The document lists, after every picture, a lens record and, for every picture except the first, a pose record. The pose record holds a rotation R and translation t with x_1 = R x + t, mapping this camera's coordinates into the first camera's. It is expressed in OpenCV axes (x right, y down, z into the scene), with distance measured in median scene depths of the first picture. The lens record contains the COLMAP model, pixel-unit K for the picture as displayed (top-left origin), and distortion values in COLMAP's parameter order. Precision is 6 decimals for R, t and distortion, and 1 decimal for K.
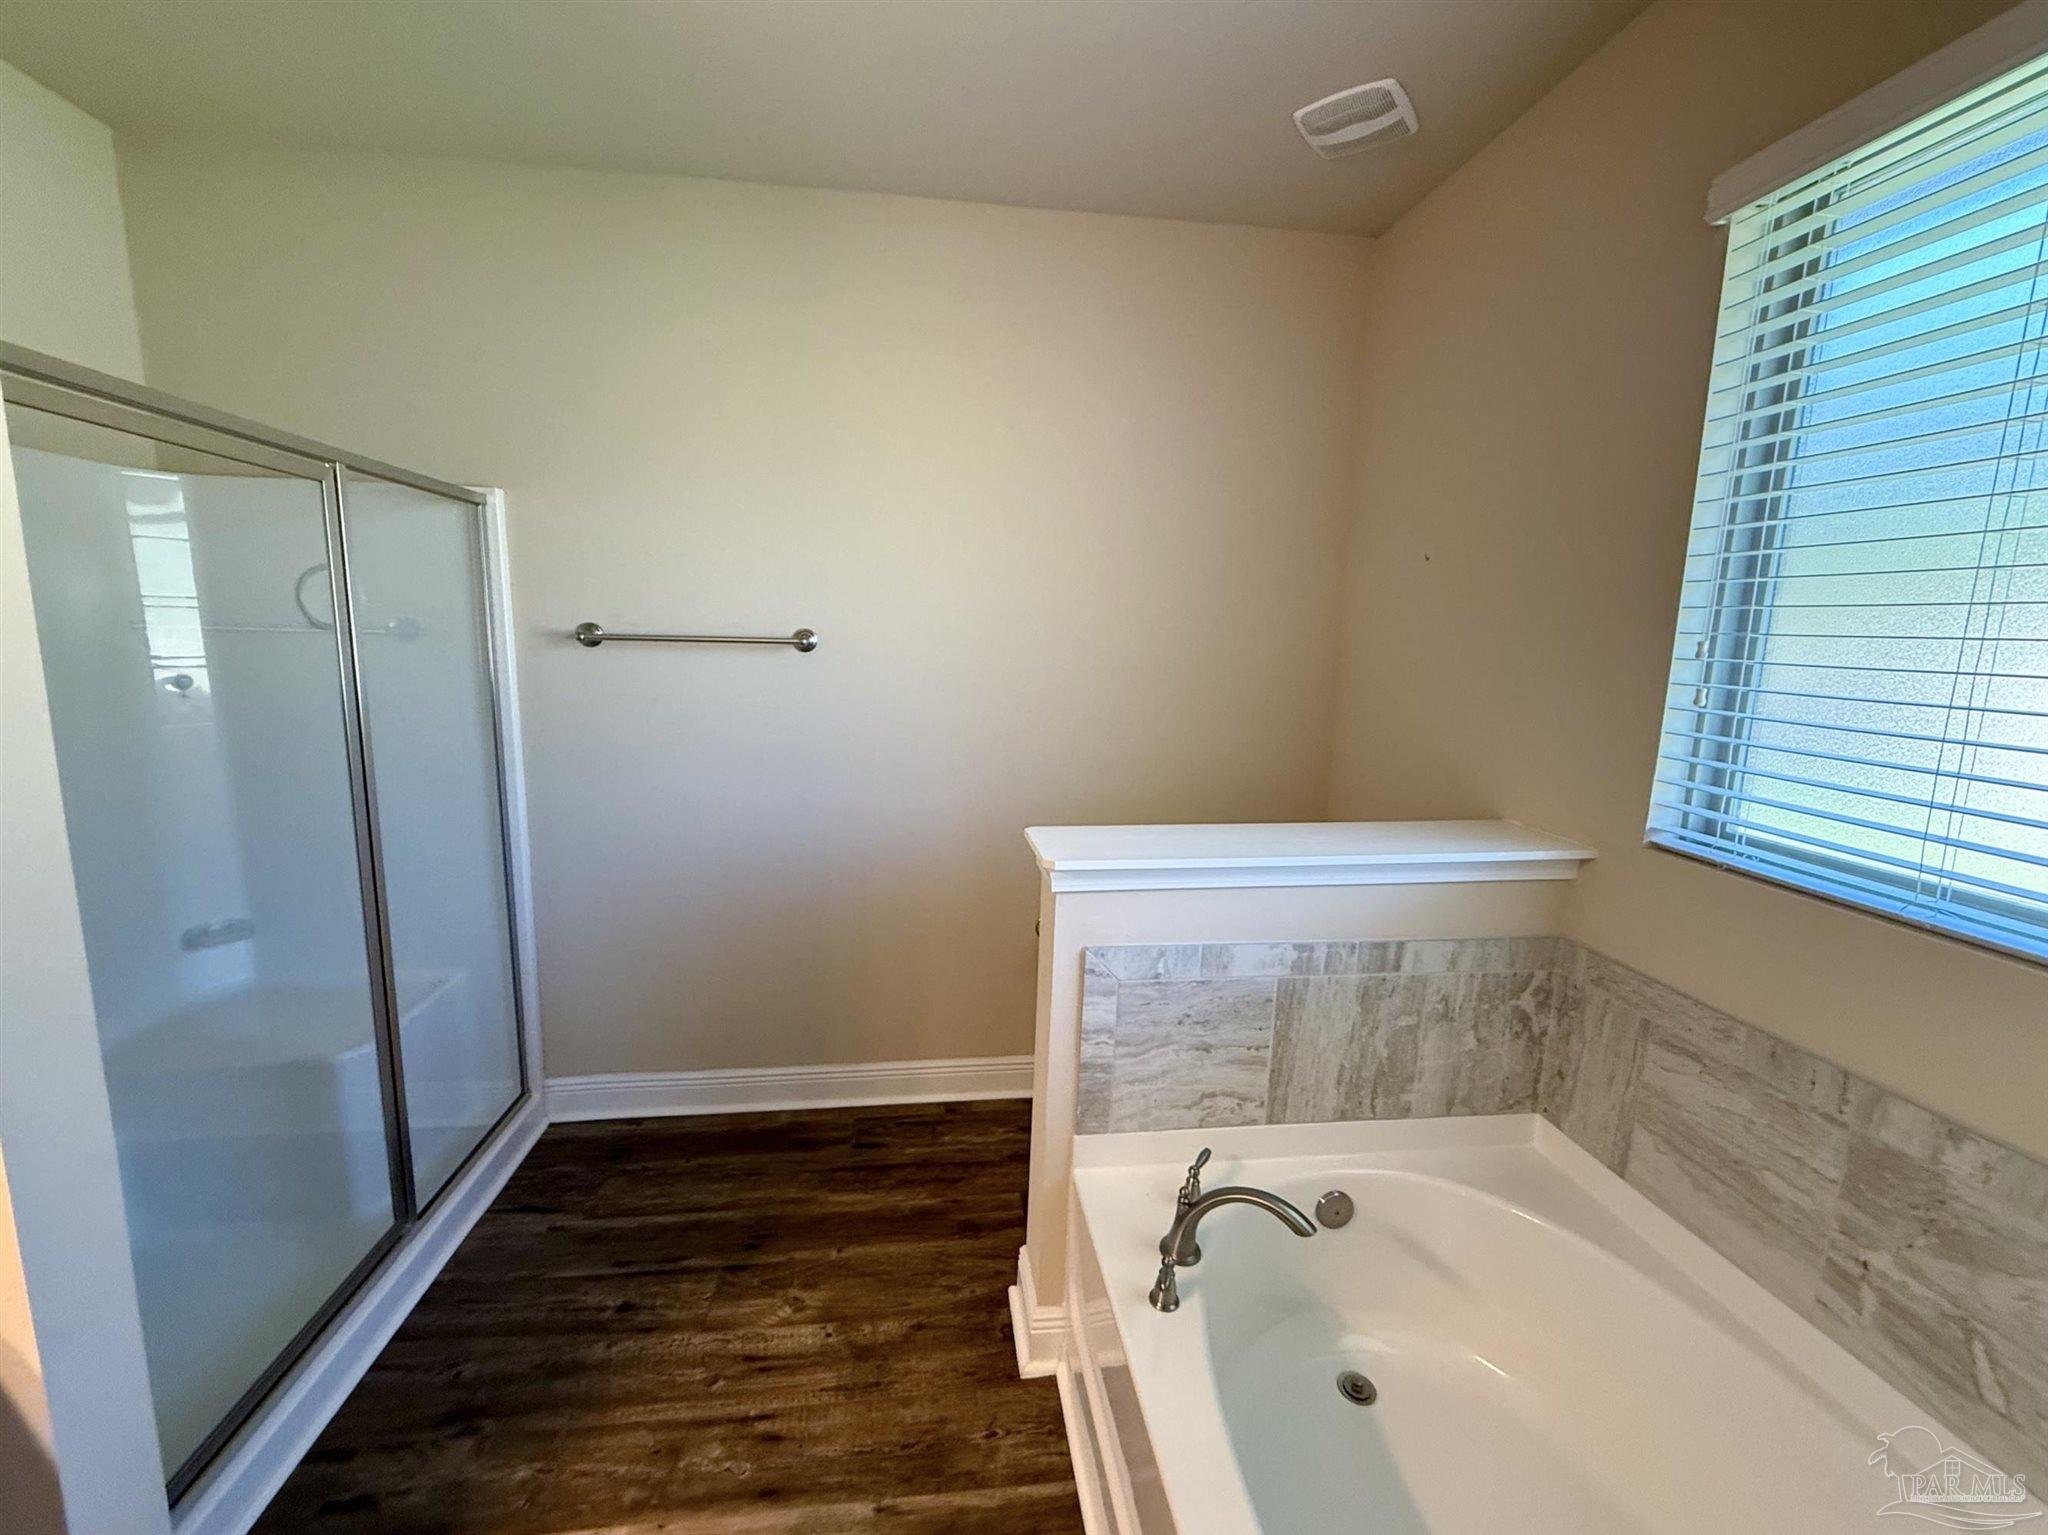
lens RADIAL K [[842.3, 0, 1015.8], [0, 842.3, 769.2], [0, 0, 1]] dist [-0.000223, 0.000161]
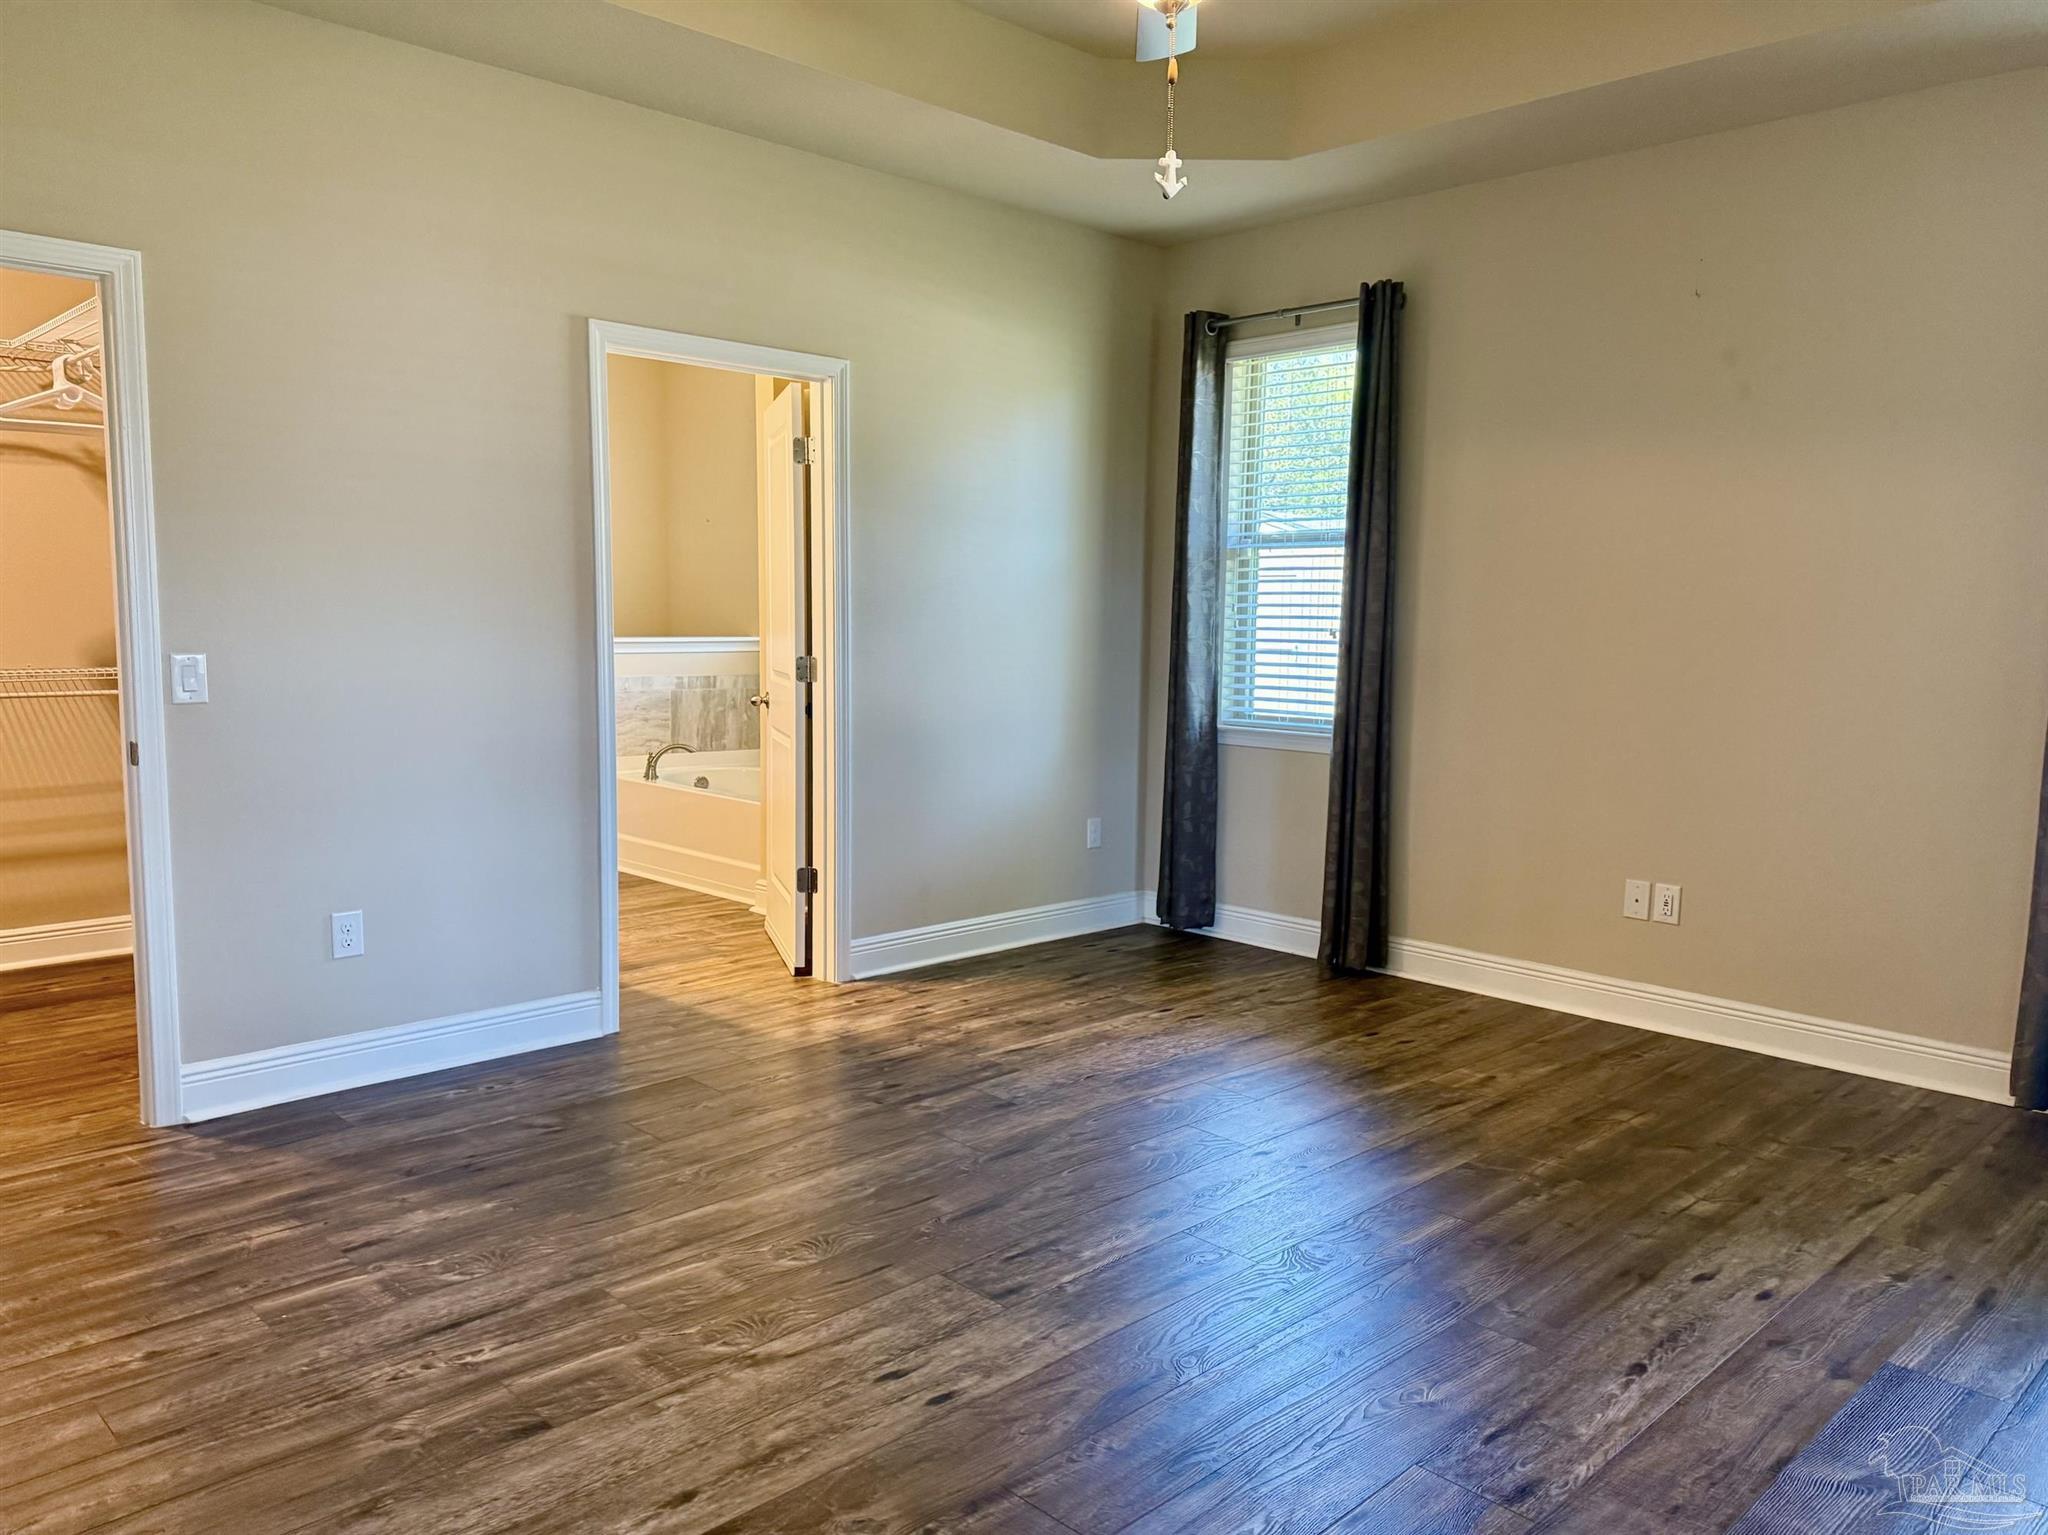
lens RADIAL K [[1437.7, 0, 1034.2], [0, 1437.7, 770.4], [0, 0, 1]] dist [0.114975, -0.001362]
pose [[0.789226, -0.079576, 0.608926, -1.438824], [0.100800, 0.994907, -0.000630, 0.578455], [-0.605774, 0.061877, 0.793227, -2.978008]]
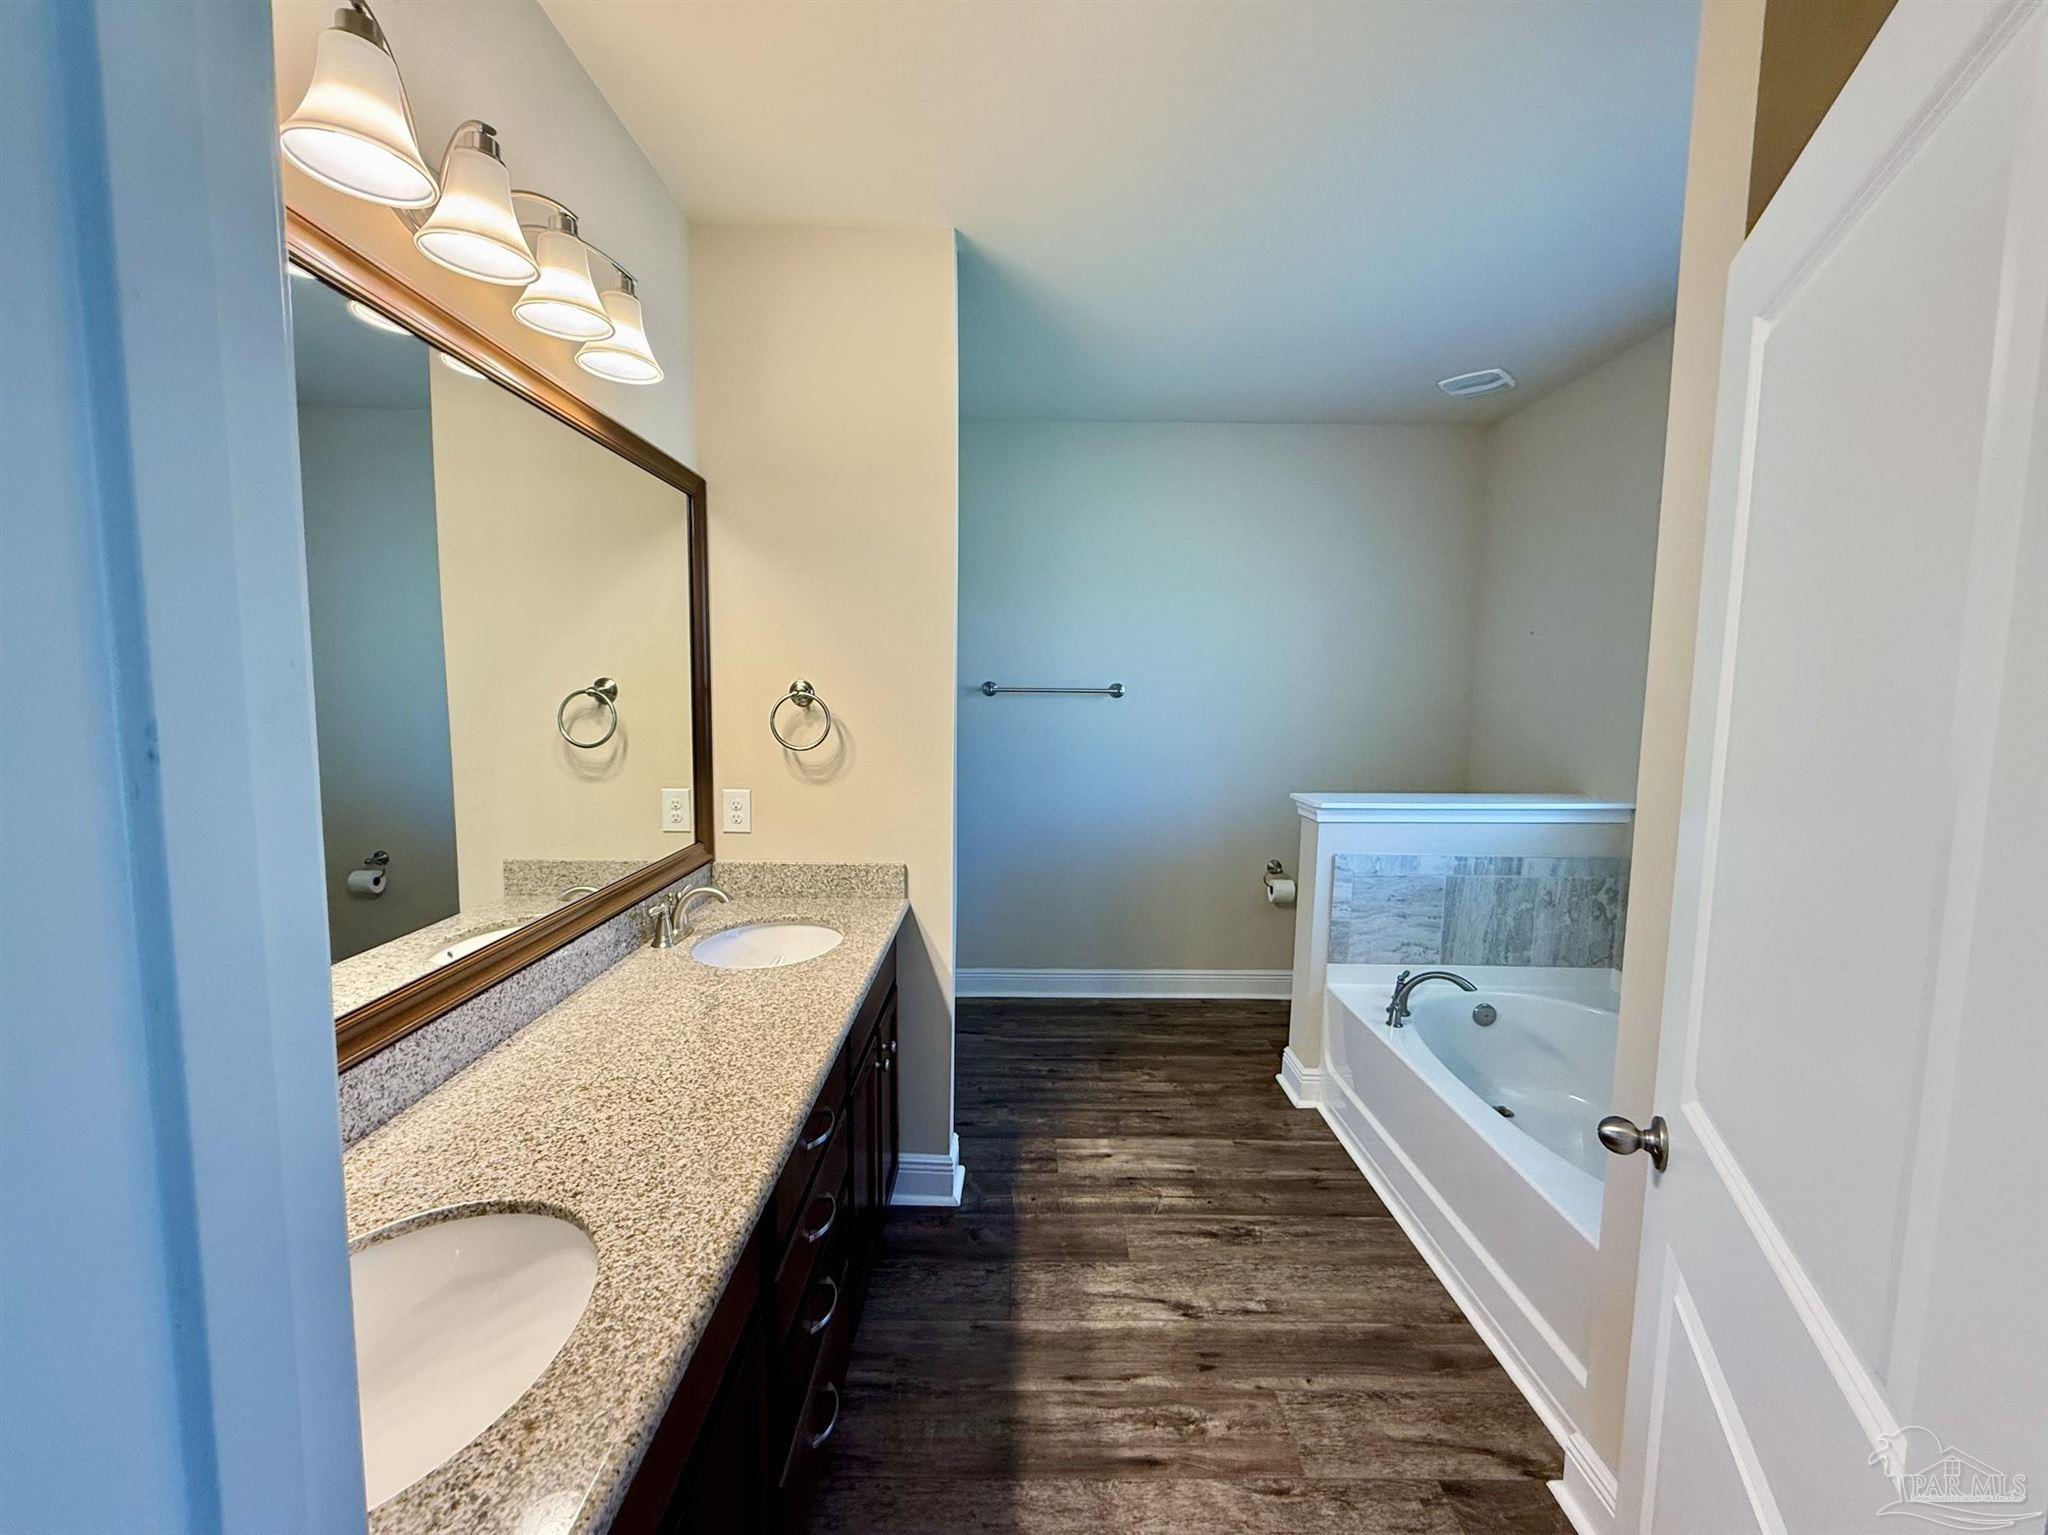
lens RADIAL K [[815.4, 0, 1022.4], [0, 815.4, 764.5], [0, 0, 1]] dist [0.000397, 0.000204]
pose [[0.992443, -0.001430, -0.122698, -0.344164], [-0.006820, 0.997744, -0.066791, 0.130718], [0.122517, 0.067123, 0.990194, -0.778603]]
